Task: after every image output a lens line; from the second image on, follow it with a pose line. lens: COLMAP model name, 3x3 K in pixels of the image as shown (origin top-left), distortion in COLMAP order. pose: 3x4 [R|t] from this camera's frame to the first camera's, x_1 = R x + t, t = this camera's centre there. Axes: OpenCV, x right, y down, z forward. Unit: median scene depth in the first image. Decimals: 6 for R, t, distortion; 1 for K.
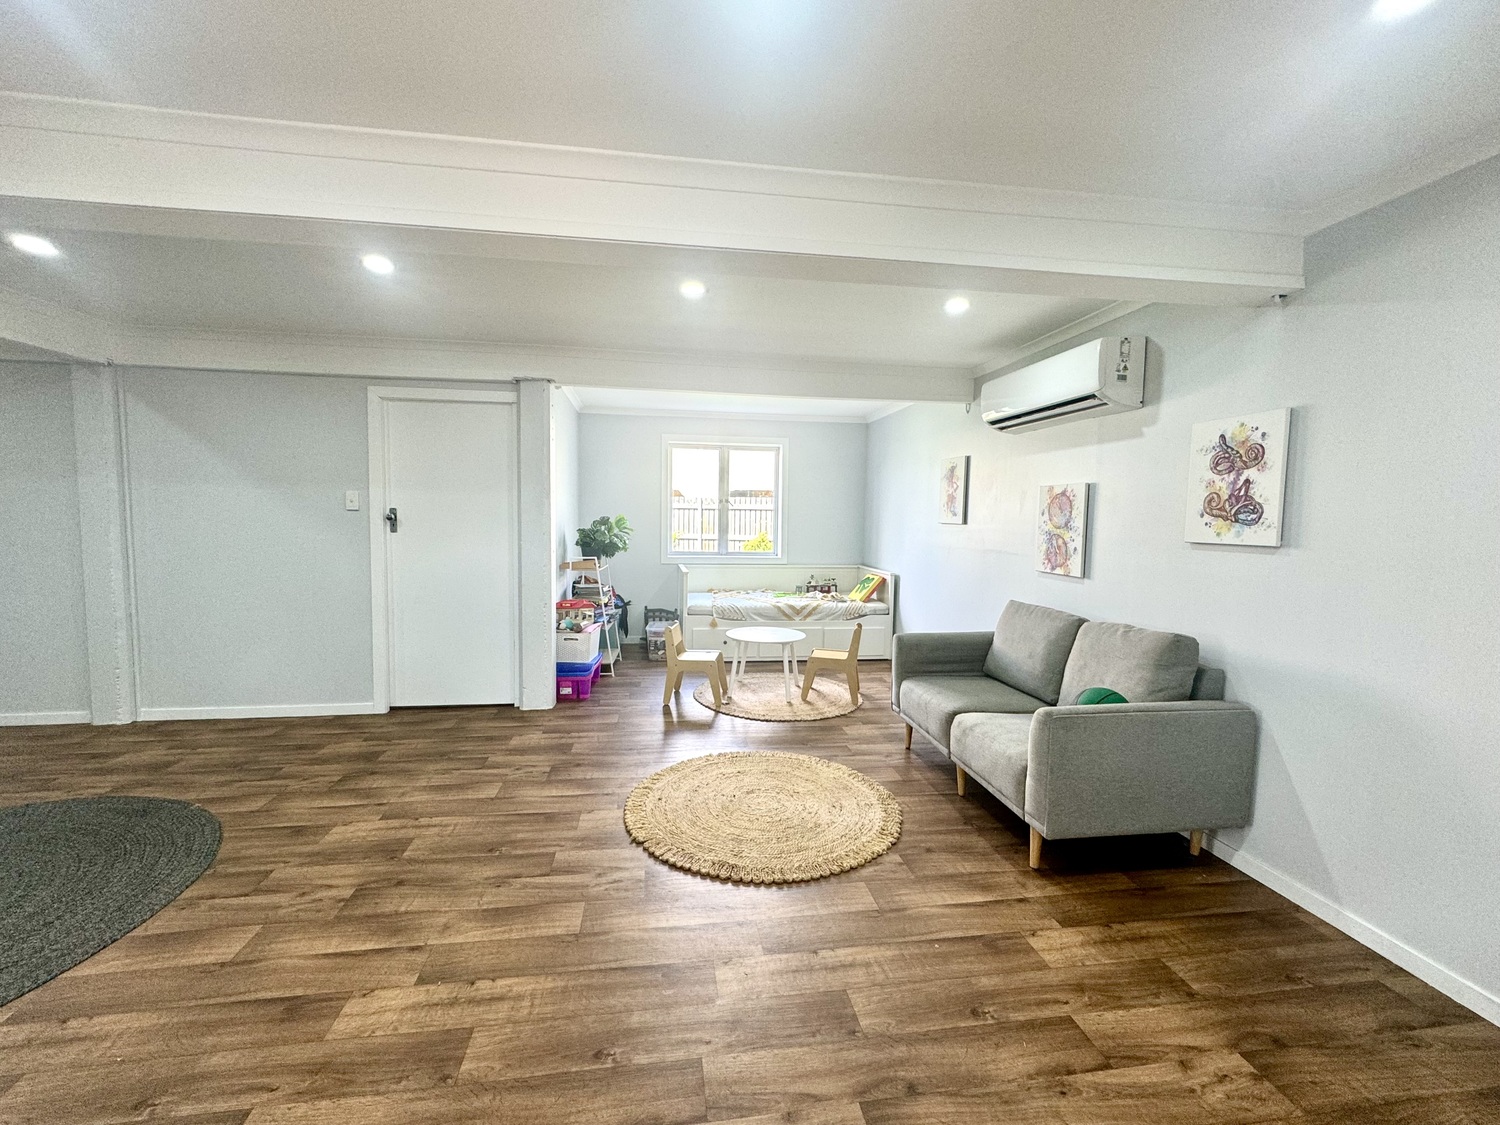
lens RADIAL K [[611.7, 0, 733.8], [0, 611.7, 556.8], [0, 0, 1]] dist [0.000124, 0.005249]
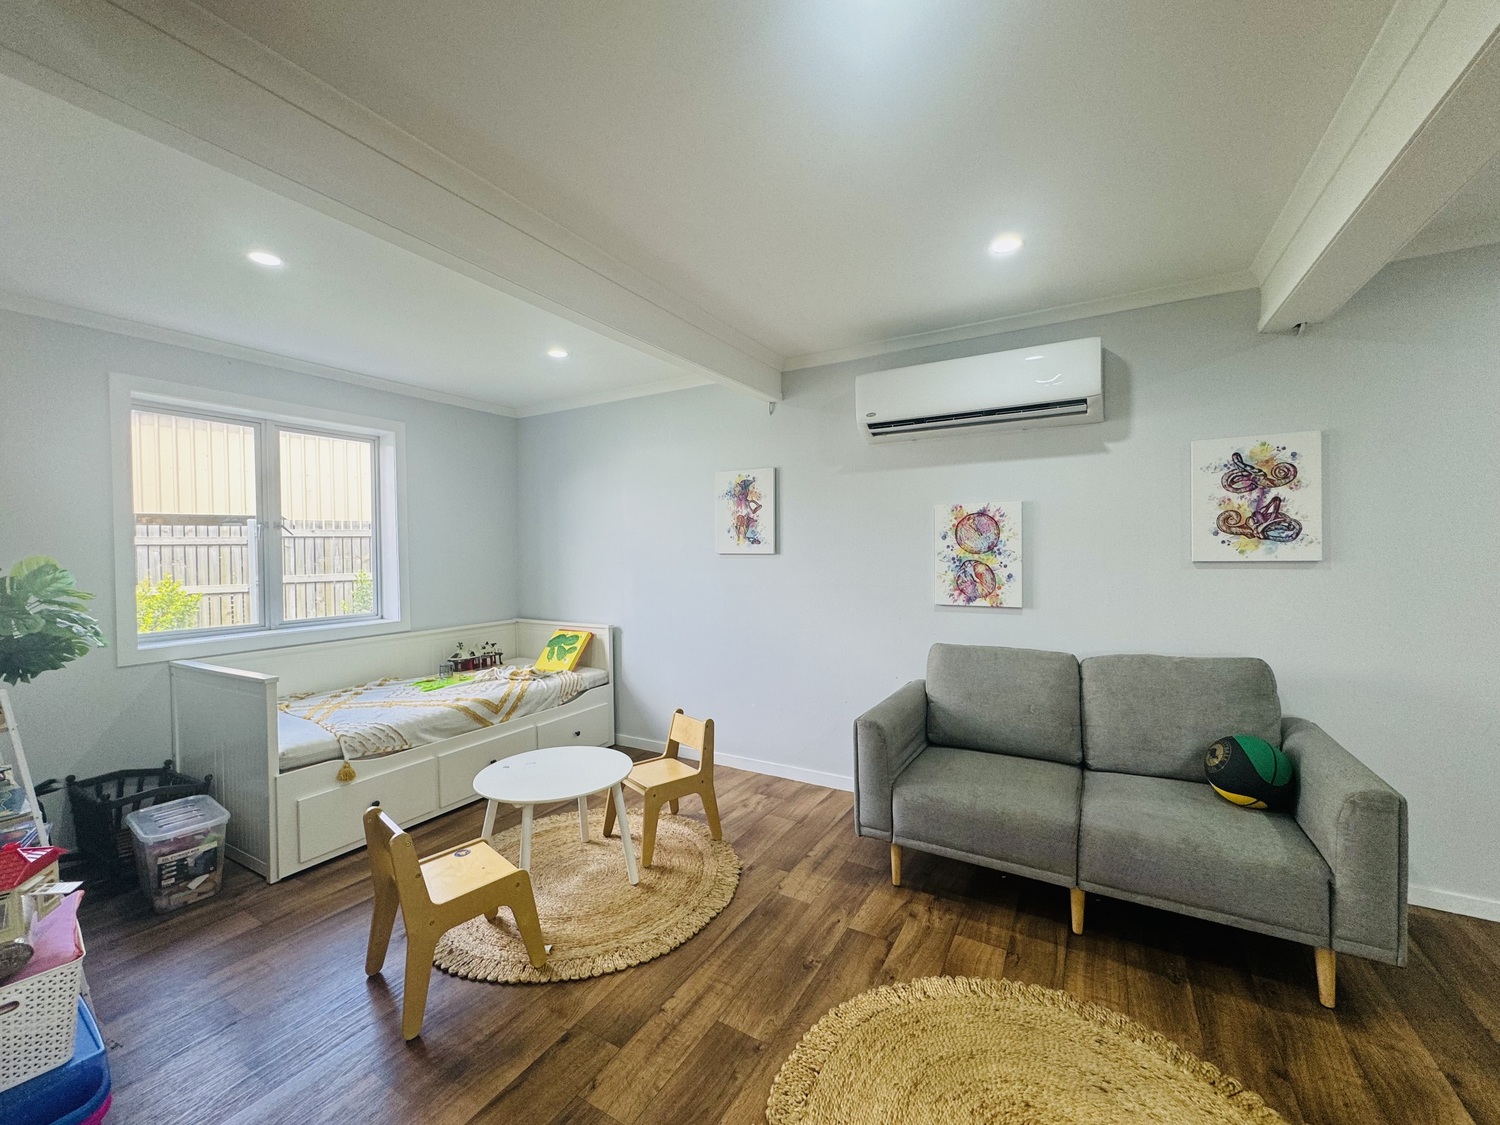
lens RADIAL K [[616.3, 0, 750.9], [0, 616.3, 546.7], [0, 0, 1]] dist [0.014385, 0.000006]
pose [[0.626661, -0.020866, 0.779013, -0.437404], [0.075080, 0.996608, -0.033702, -0.062427], [-0.775667, 0.079608, 0.626102, 0.866451]]
